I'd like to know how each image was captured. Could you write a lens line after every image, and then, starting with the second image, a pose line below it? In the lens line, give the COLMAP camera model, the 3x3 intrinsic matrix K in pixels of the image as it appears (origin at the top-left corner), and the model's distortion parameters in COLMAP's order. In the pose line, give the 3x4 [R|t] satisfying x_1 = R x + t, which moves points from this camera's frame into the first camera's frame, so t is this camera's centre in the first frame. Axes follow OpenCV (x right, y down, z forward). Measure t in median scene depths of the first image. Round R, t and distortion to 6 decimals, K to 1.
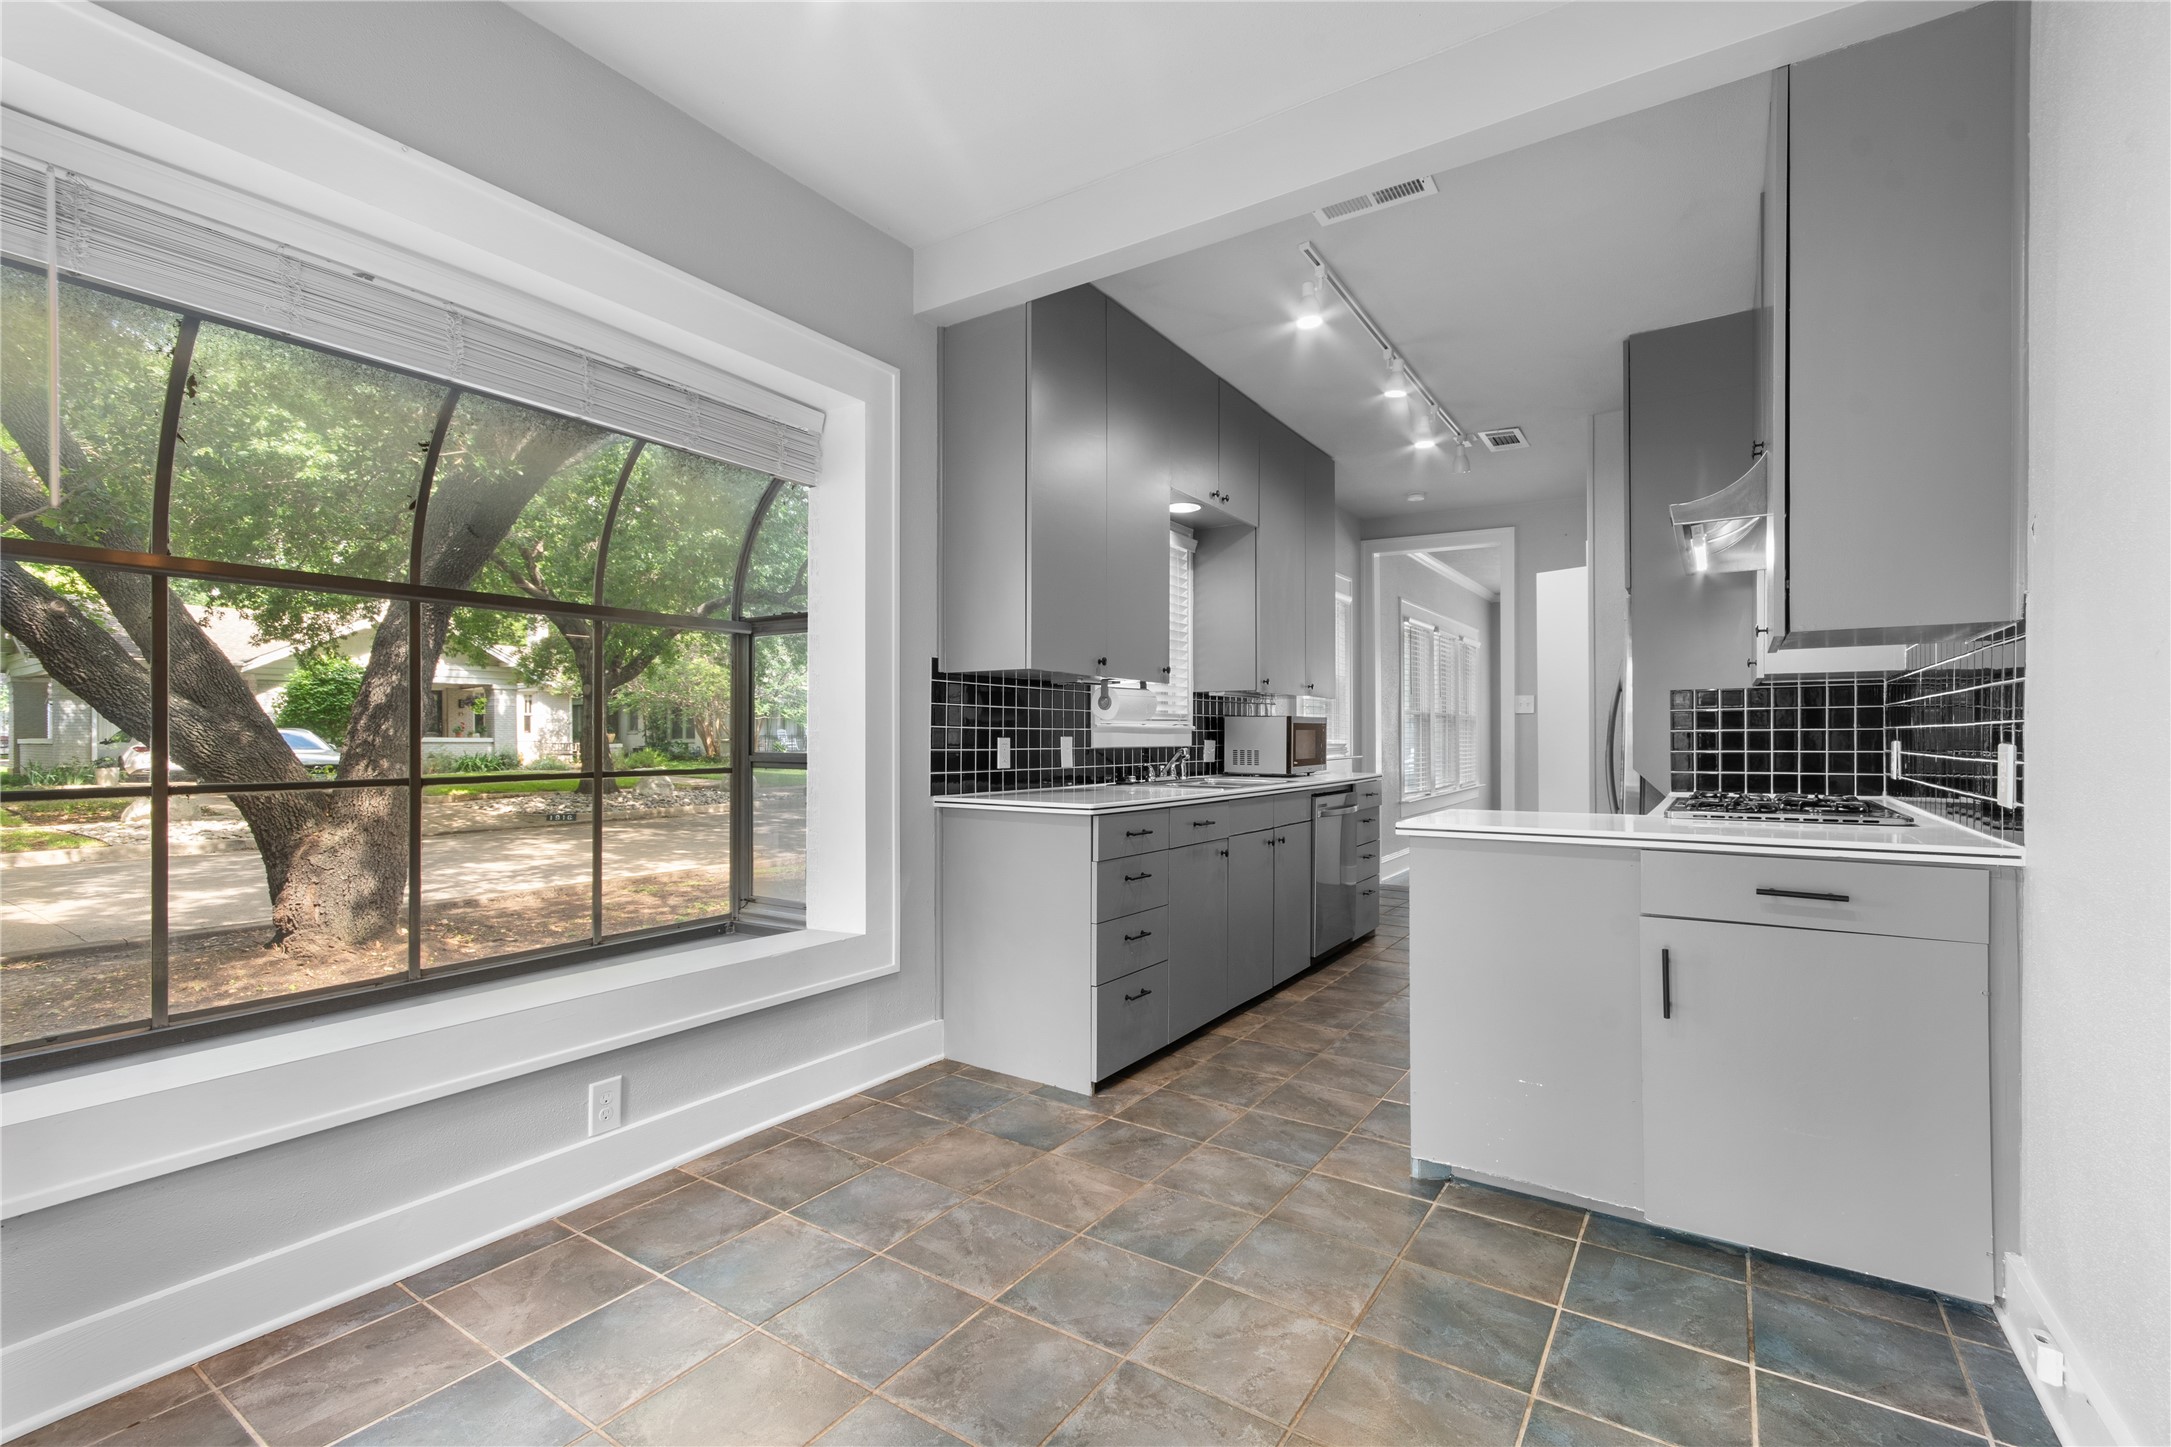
lens RADIAL K [[951.6, 0, 1086.0], [0, 951.6, 726.0], [0, 0, 1]] dist [0.000960, -0.000753]
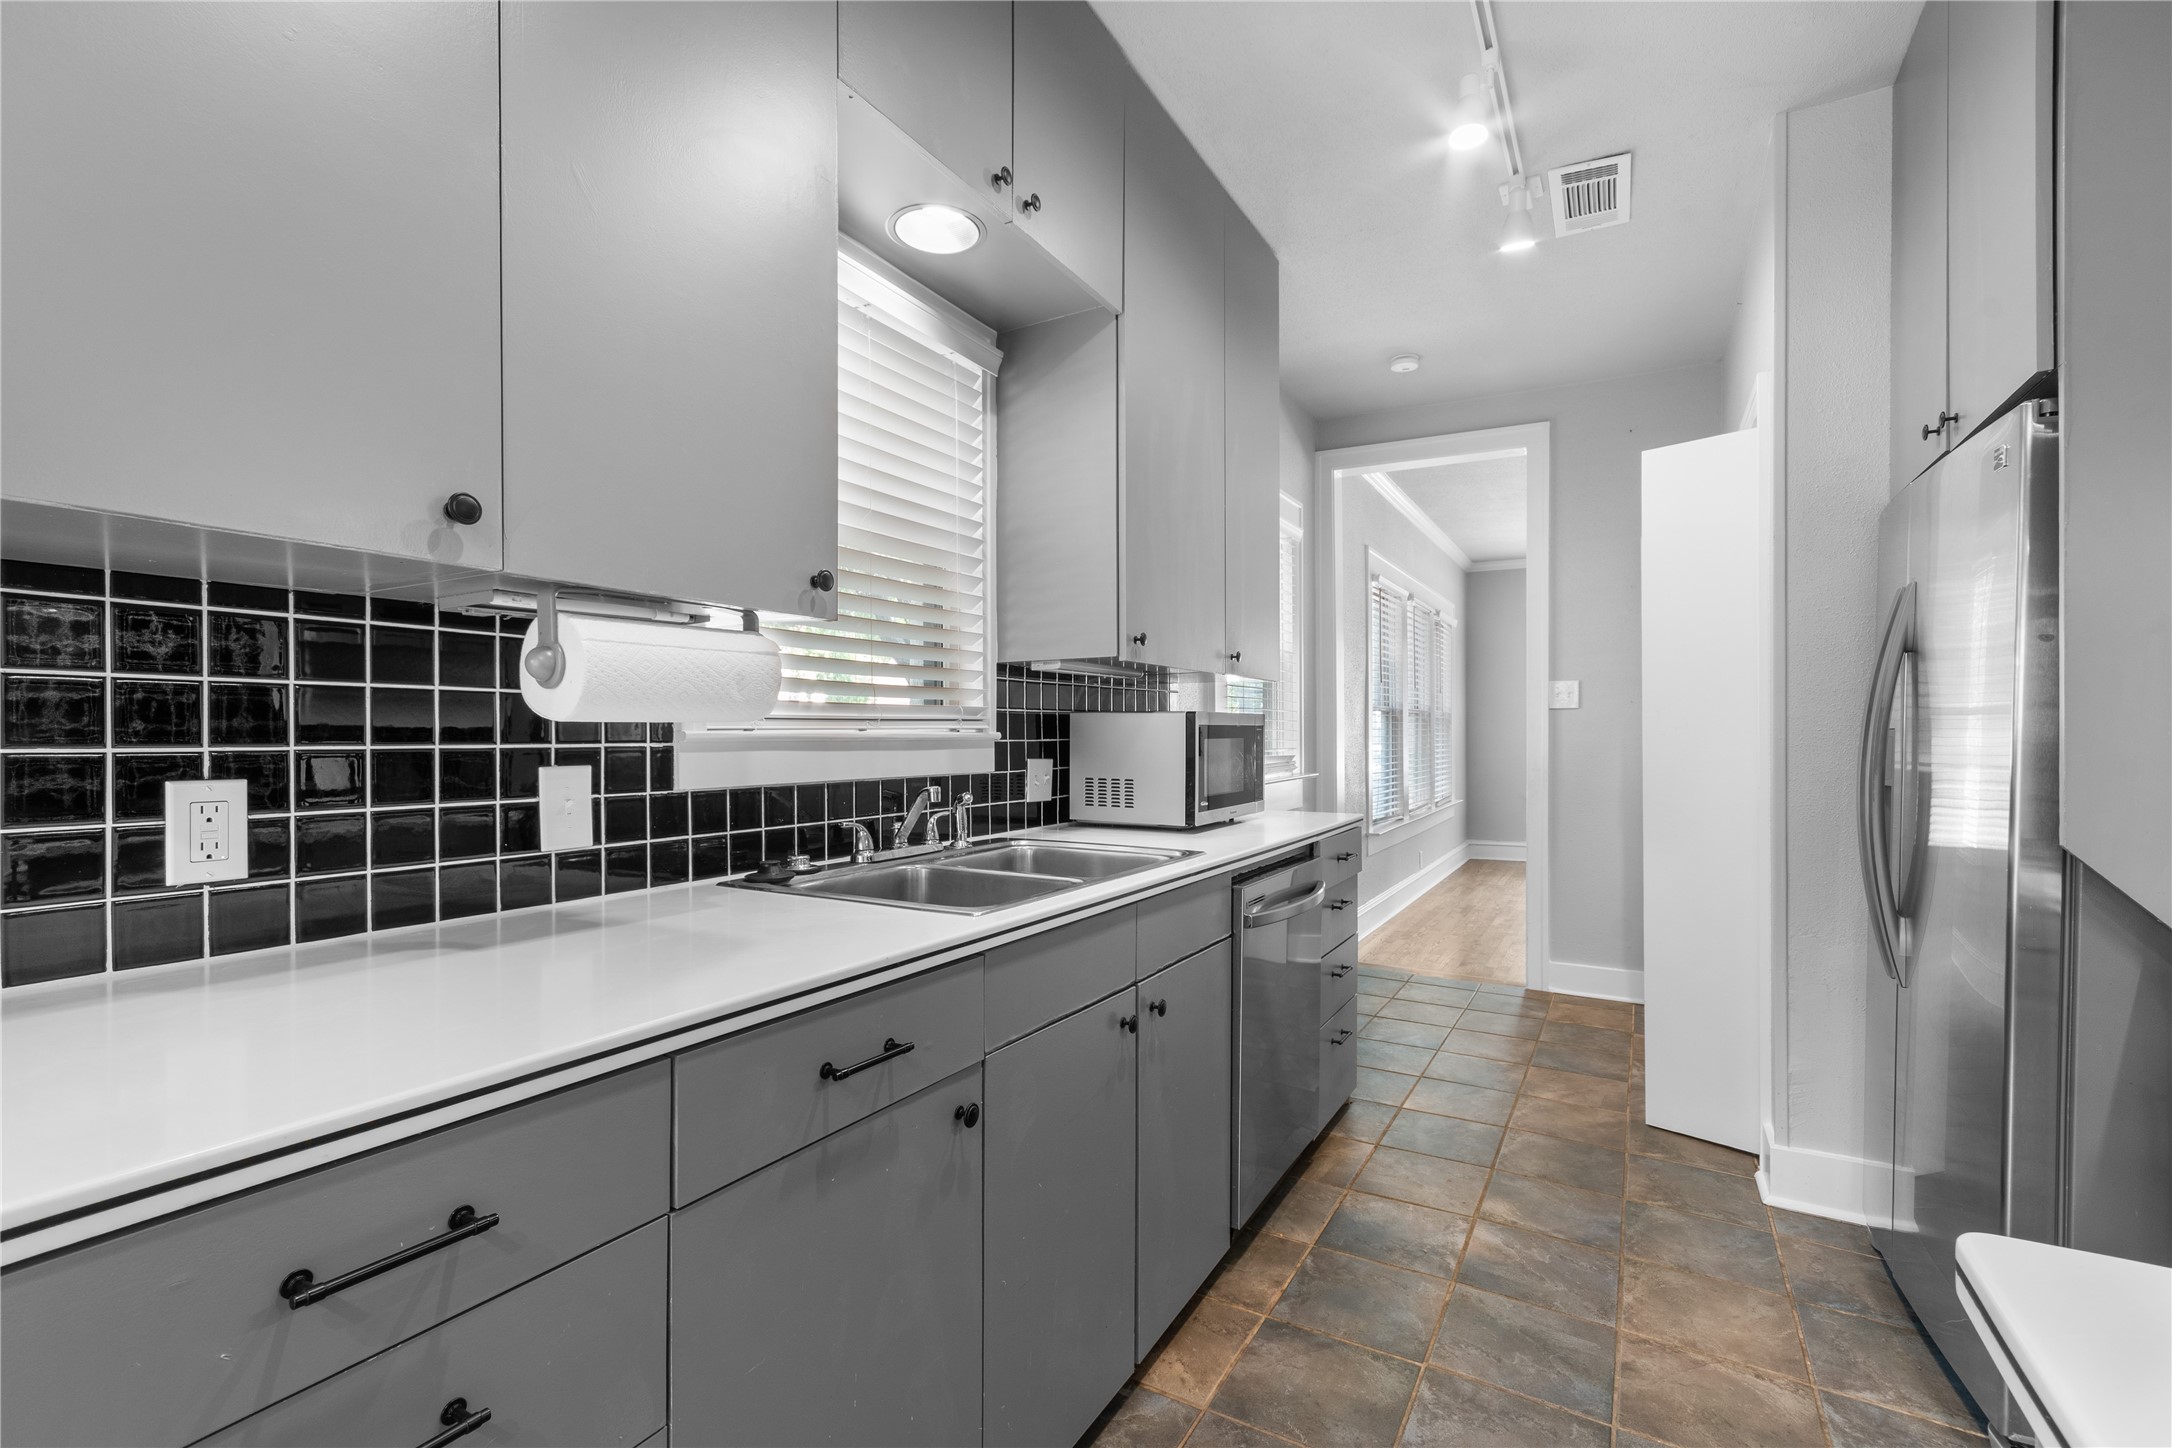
lens RADIAL K [[952.0, 0, 1095.0], [0, 952.0, 741.2], [0, 0, 1]] dist [0.000960, -0.000753]
pose [[0.997512, -0.003695, 0.070404, 0.128877], [0.002451, 0.999839, 0.017757, -0.003623], [-0.070459, -0.017540, 0.997360, 0.507563]]
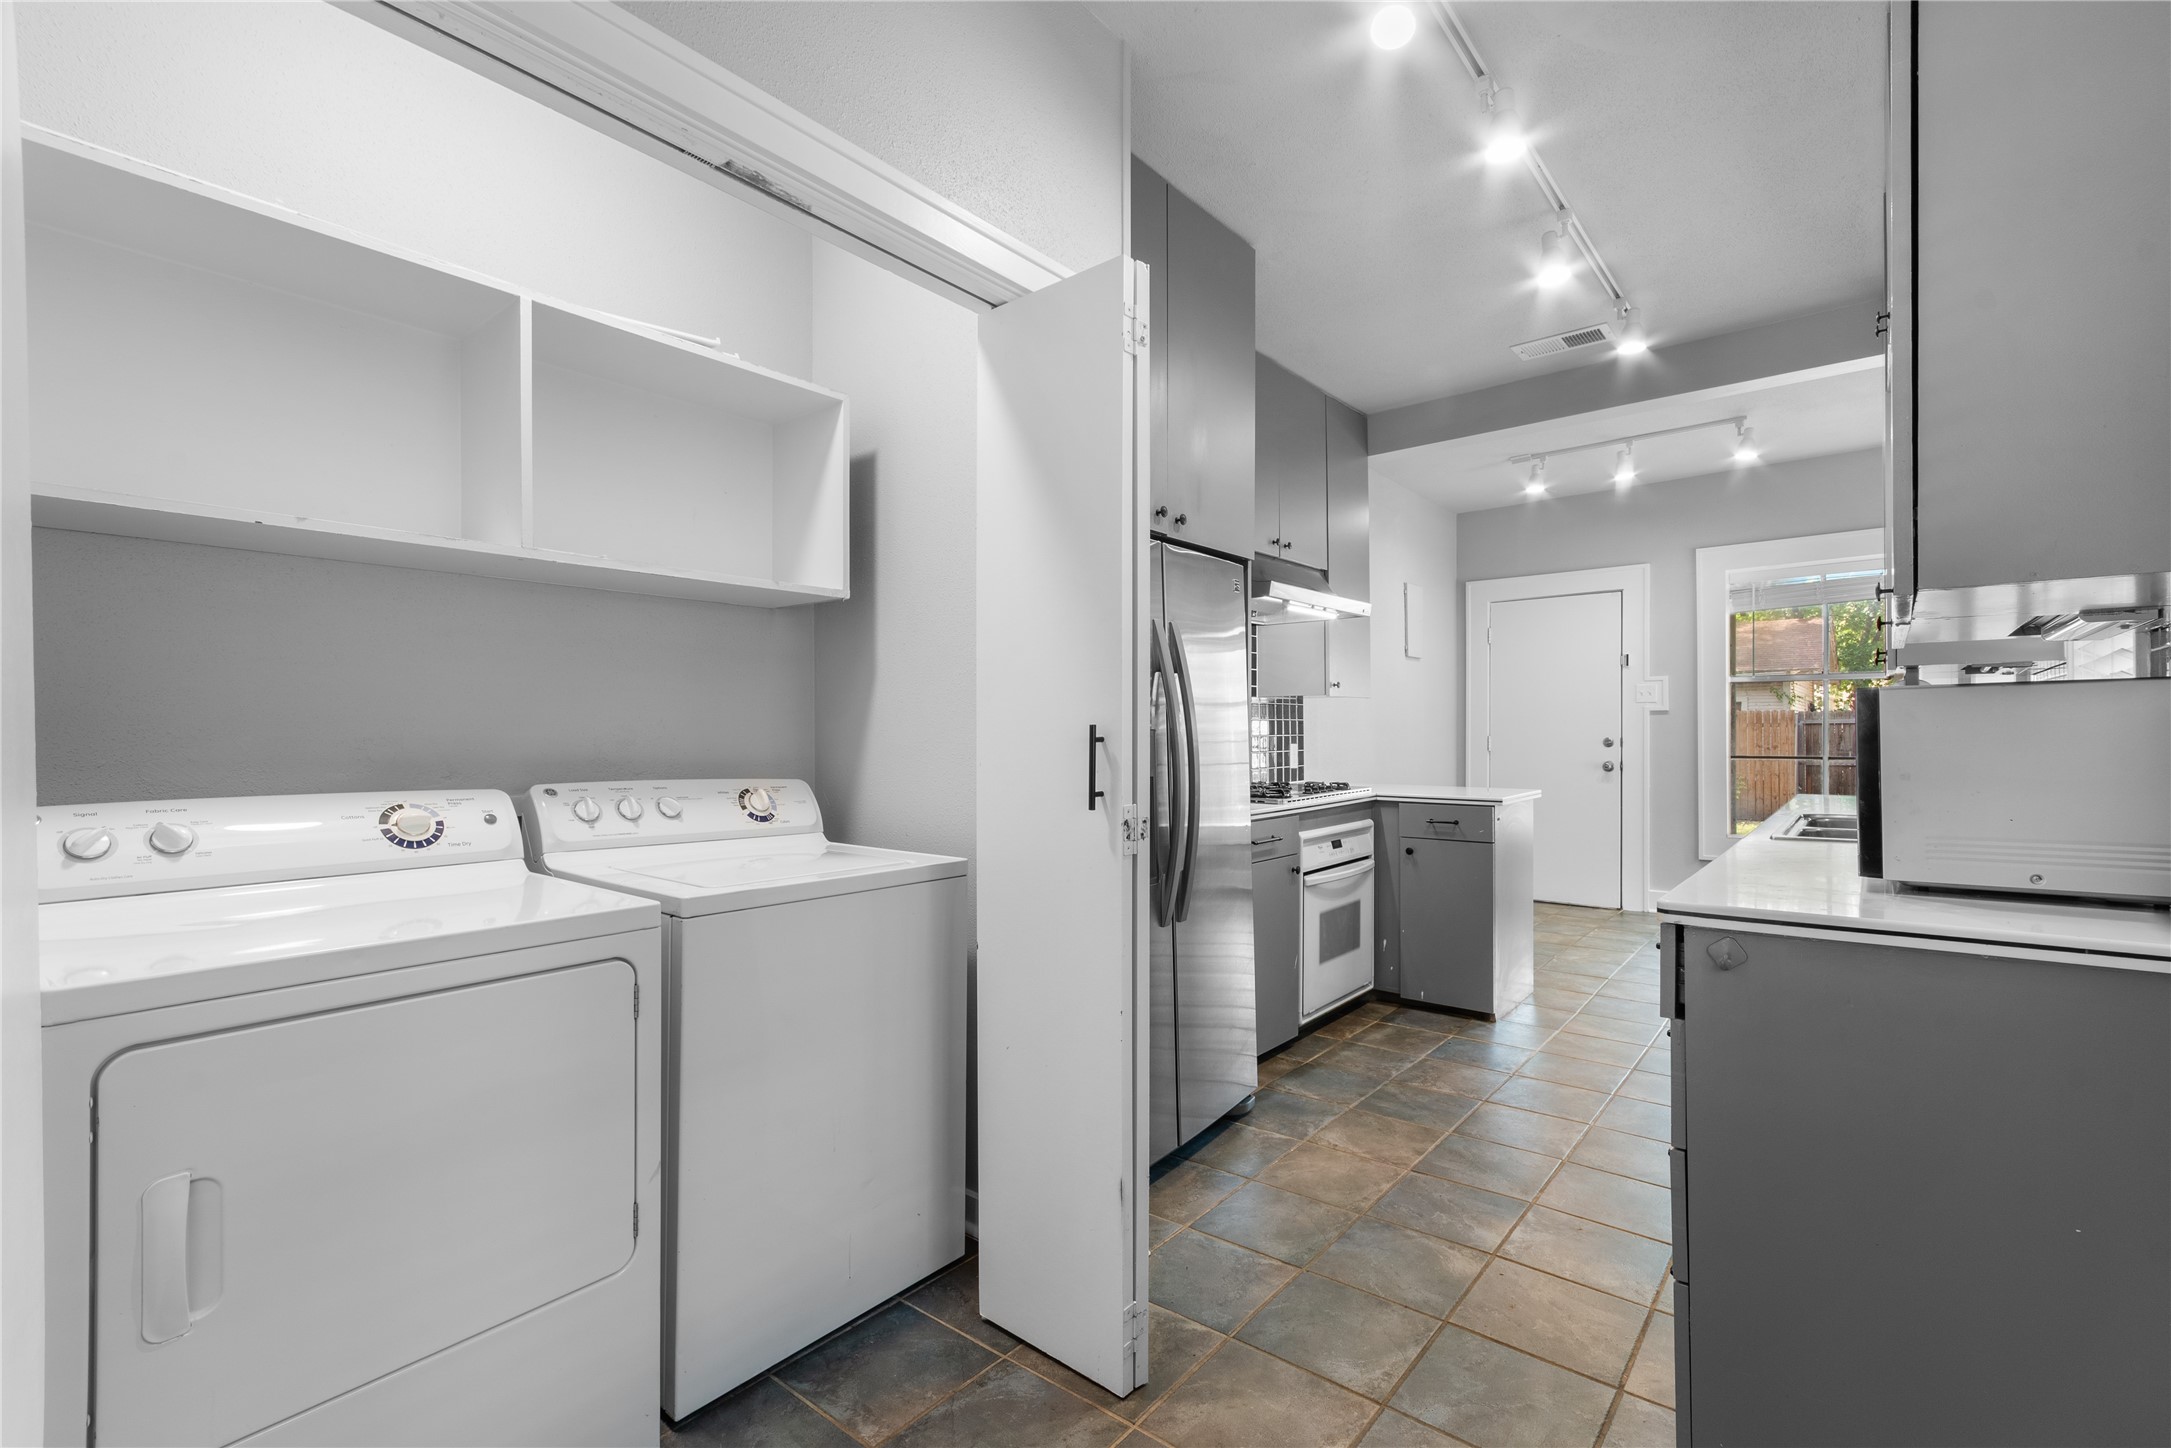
lens RADIAL K [[951.6, 0, 1094.1], [0, 951.6, 739.1], [0, 0, 1]] dist [0.000960, -0.000753]
pose [[-0.995280, 0.003472, 0.096978, 0.490295], [0.002822, 0.999973, -0.006838, 0.008132], [-0.096999, -0.006532, -0.995263, 1.418437]]
